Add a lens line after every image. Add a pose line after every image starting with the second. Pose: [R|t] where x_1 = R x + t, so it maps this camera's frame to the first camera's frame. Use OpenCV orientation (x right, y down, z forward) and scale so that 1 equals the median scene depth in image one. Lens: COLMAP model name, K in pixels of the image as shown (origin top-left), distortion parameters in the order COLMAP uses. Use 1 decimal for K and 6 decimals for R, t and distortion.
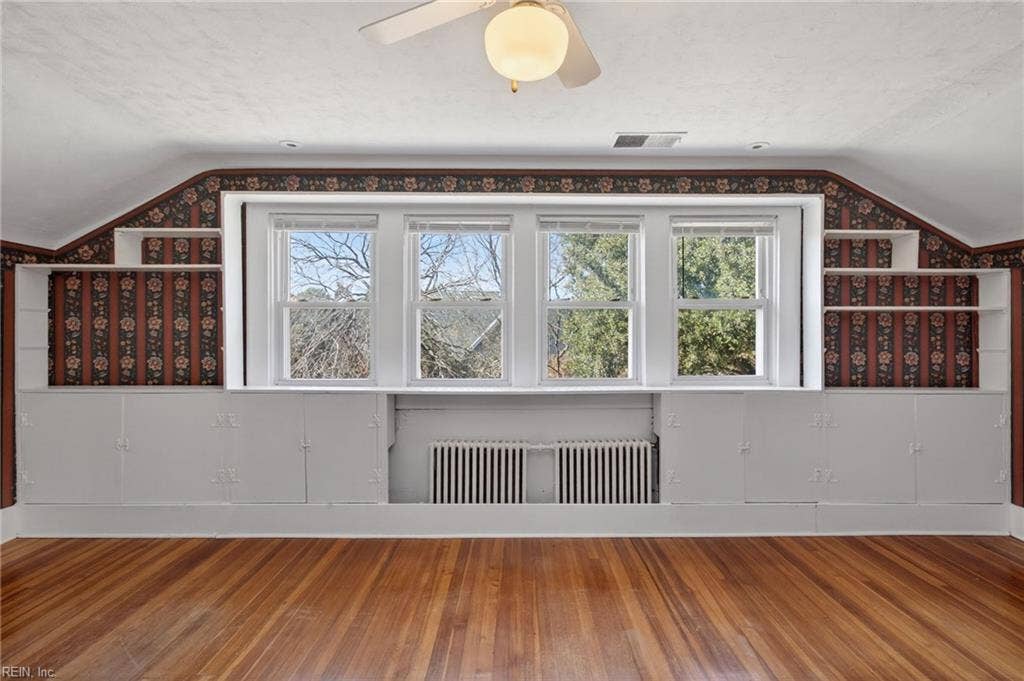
lens RADIAL K [[476.3, 0, 513.1], [0, 476.3, 332.7], [0, 0, 1]] dist [-0.008785, 0.001807]
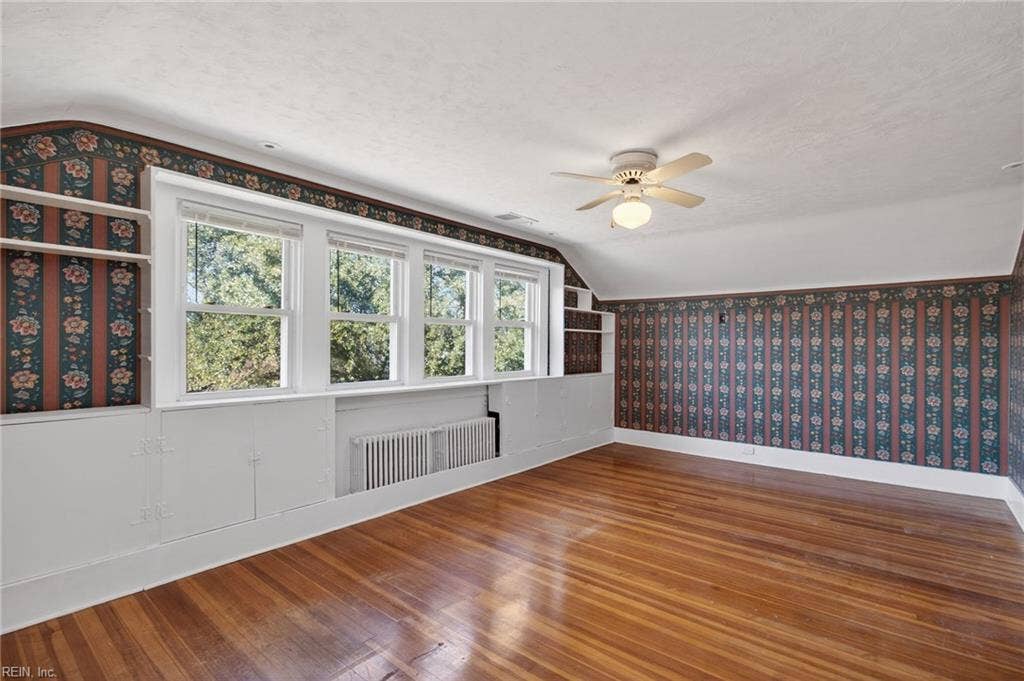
lens RADIAL K [[476.3, 0, 515.6], [0, 476.3, 347.1], [0, 0, 1]] dist [-0.008785, 0.001807]
pose [[0.646817, 0.000603, 0.762645, -0.802929], [-0.010699, 0.999908, 0.008283, 0.000261], [-0.762570, -0.013517, 0.646764, -0.009515]]
